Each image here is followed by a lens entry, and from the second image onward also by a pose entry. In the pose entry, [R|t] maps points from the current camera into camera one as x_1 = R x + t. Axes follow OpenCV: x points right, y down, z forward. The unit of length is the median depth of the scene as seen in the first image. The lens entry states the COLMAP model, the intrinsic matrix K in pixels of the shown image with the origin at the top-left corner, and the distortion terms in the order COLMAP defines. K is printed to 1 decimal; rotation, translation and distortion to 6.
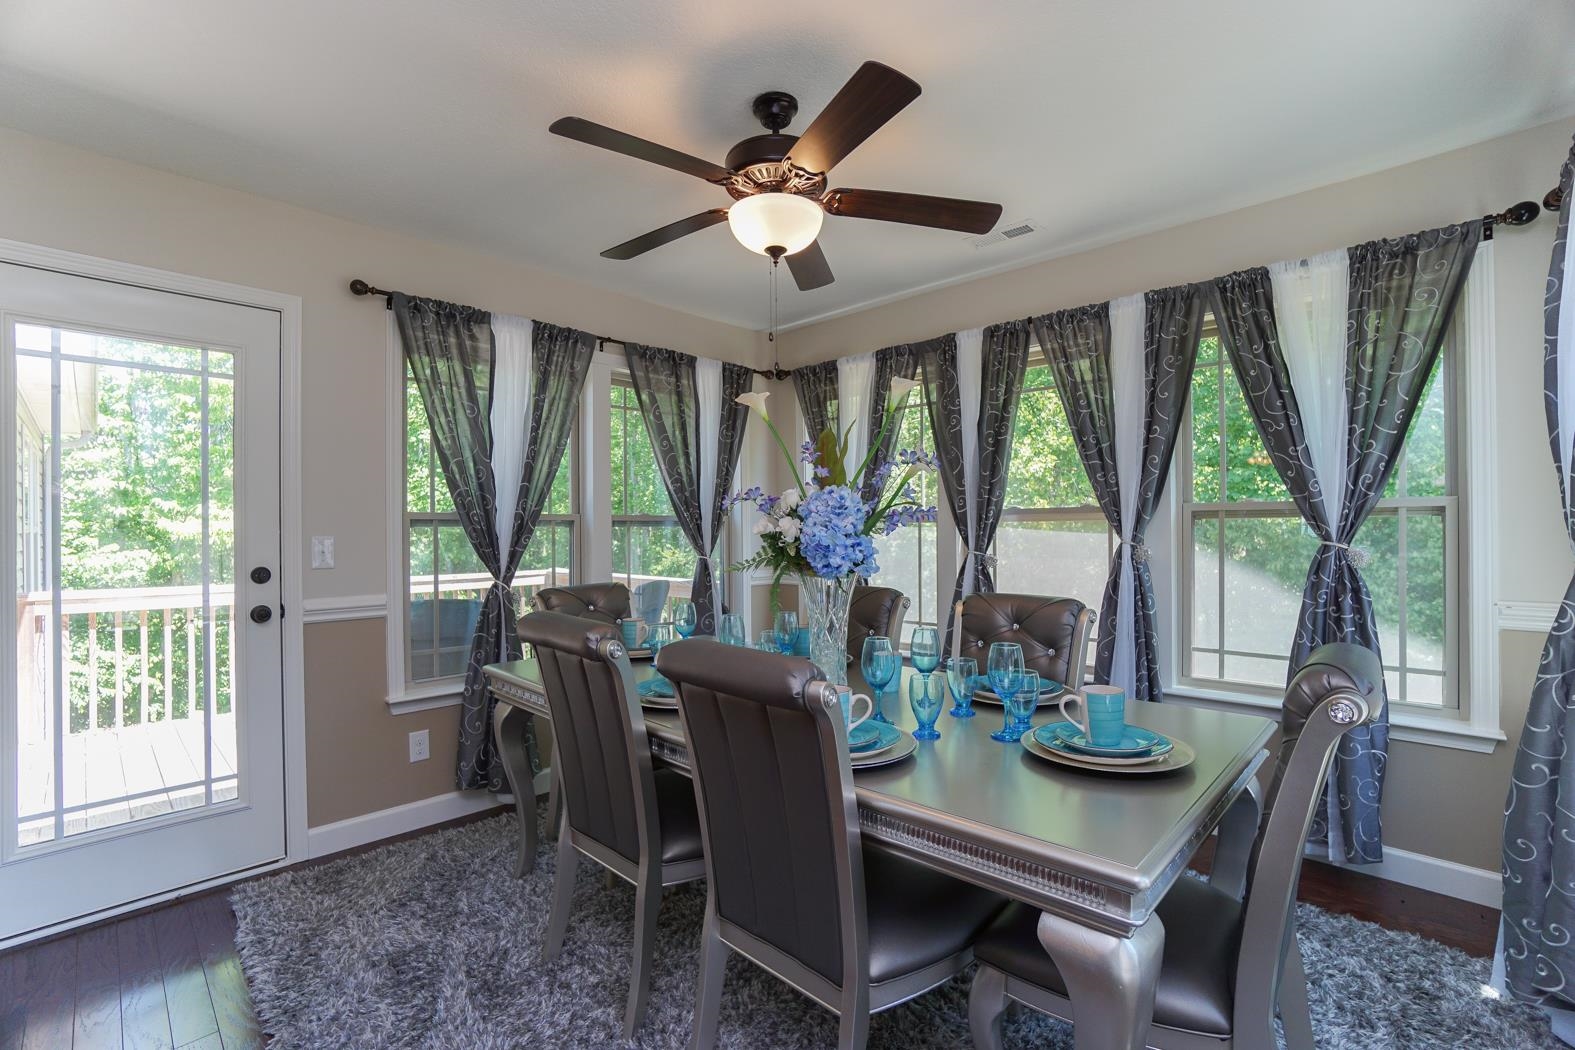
lens RADIAL K [[708.3, 0, 784.0], [0, 708.3, 532.5], [0, 0, 1]] dist [-0.067433, 0.028853]
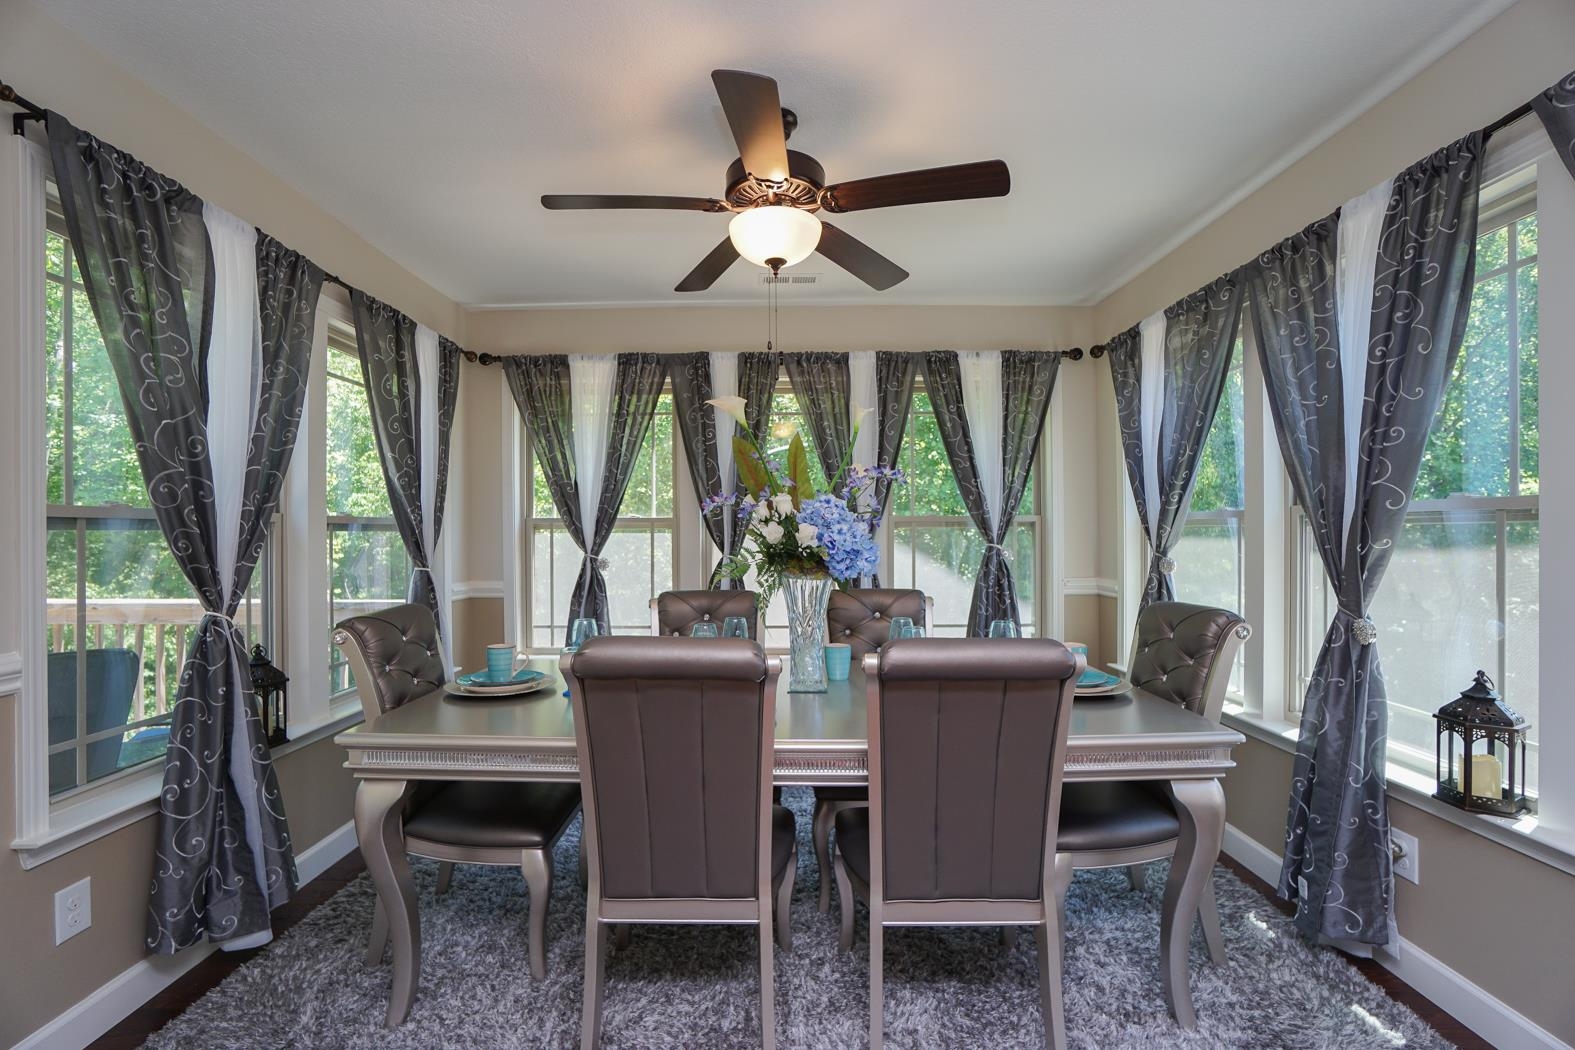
lens RADIAL K [[708.3, 0, 784.0], [0, 708.3, 532.5], [0, 0, 1]] dist [-0.067433, 0.028853]
pose [[0.716260, 0.004299, 0.697820, -0.512721], [0.003548, 0.999946, -0.009801, 0.001650], [-0.697824, 0.009496, 0.716206, 0.186286]]
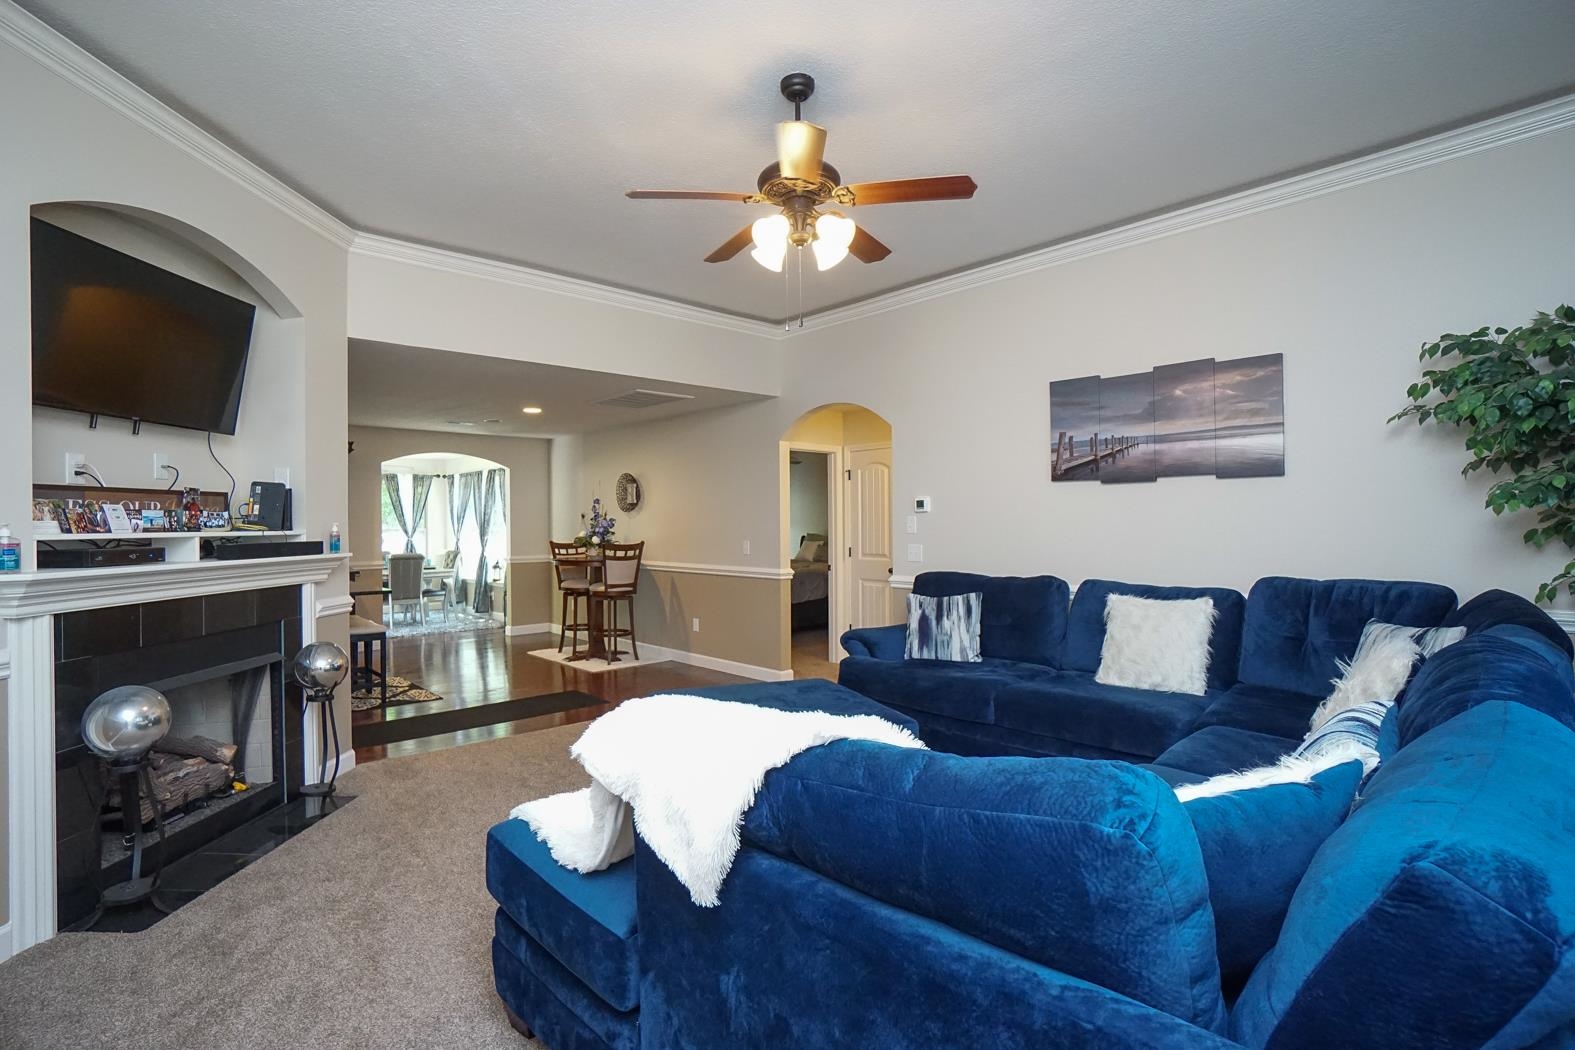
lens RADIAL K [[752.5, 0, 787.5], [0, 752.5, 525.0], [0, 0, 1]] dist [-0.037053, -0.000040]
pose [[0.048567, -0.001516, 0.998819, -3.686633], [0.010027, 0.999949, 0.001030, -0.045396], [-0.998770, 0.009966, 0.048580, -1.636397]]
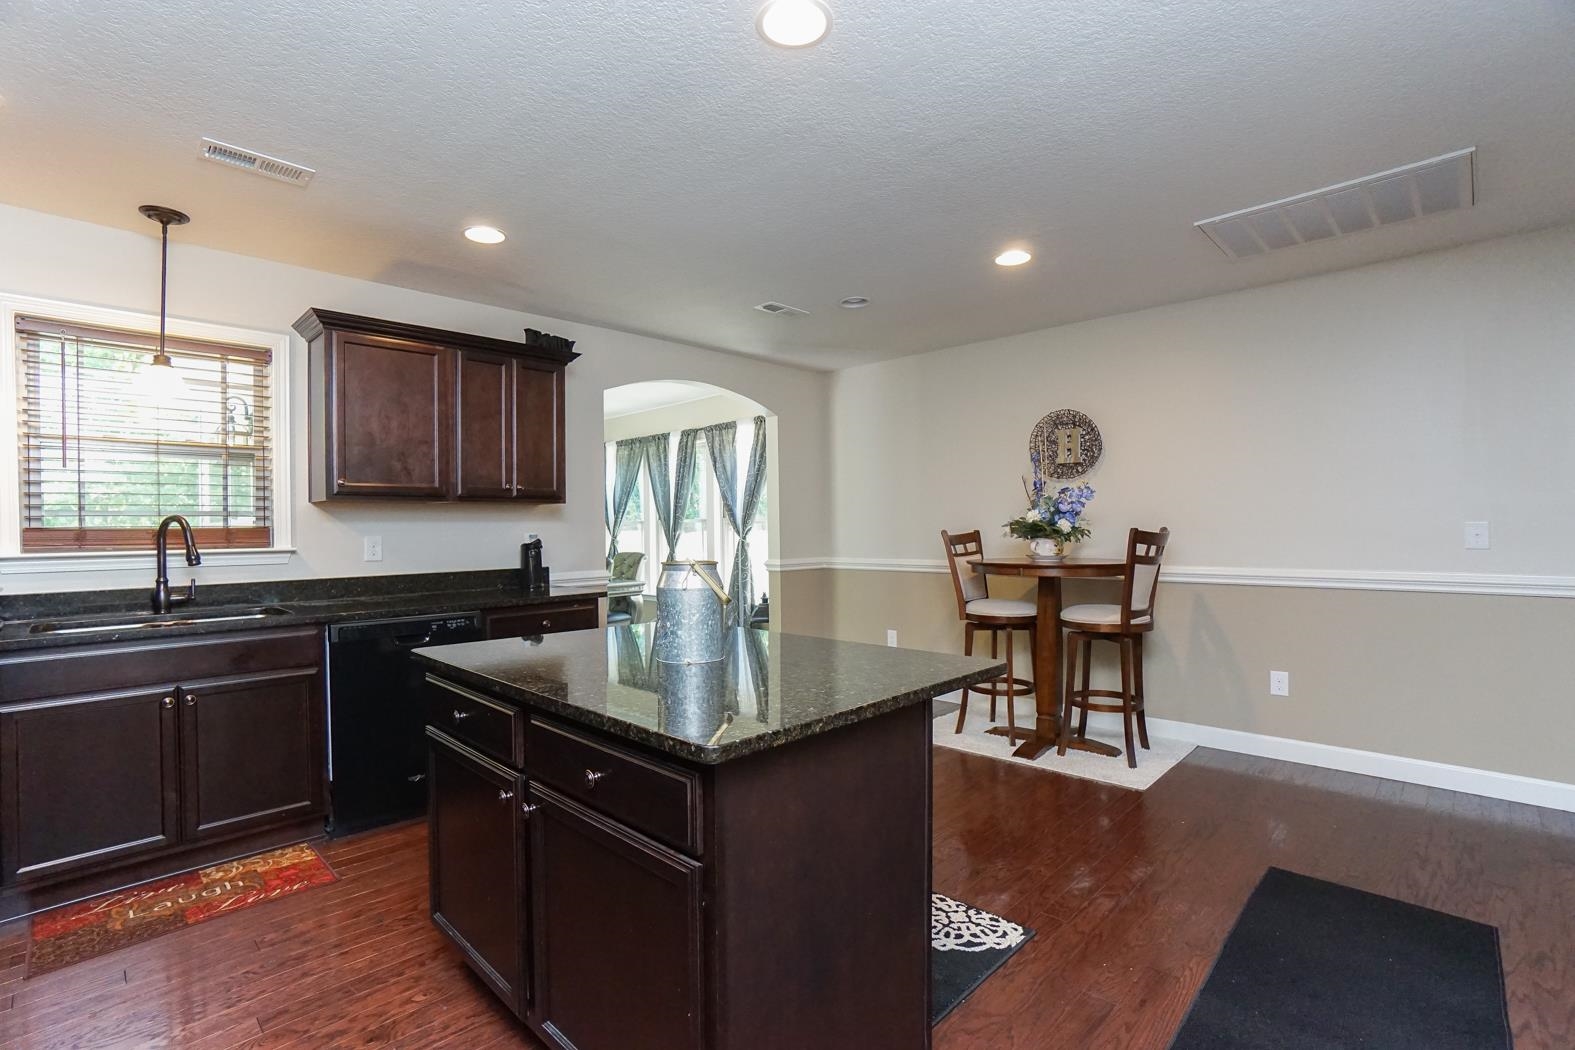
lens RADIAL K [[708.3, 0, 784.0], [0, 708.3, 532.5], [0, 0, 1]] dist [-0.067433, 0.028853]
pose [[0.001204, -0.000412, 0.999999, -2.230439], [0.014659, 0.999892, 0.000395, 0.014606], [-0.999892, 0.014659, 0.001210, -0.140373]]
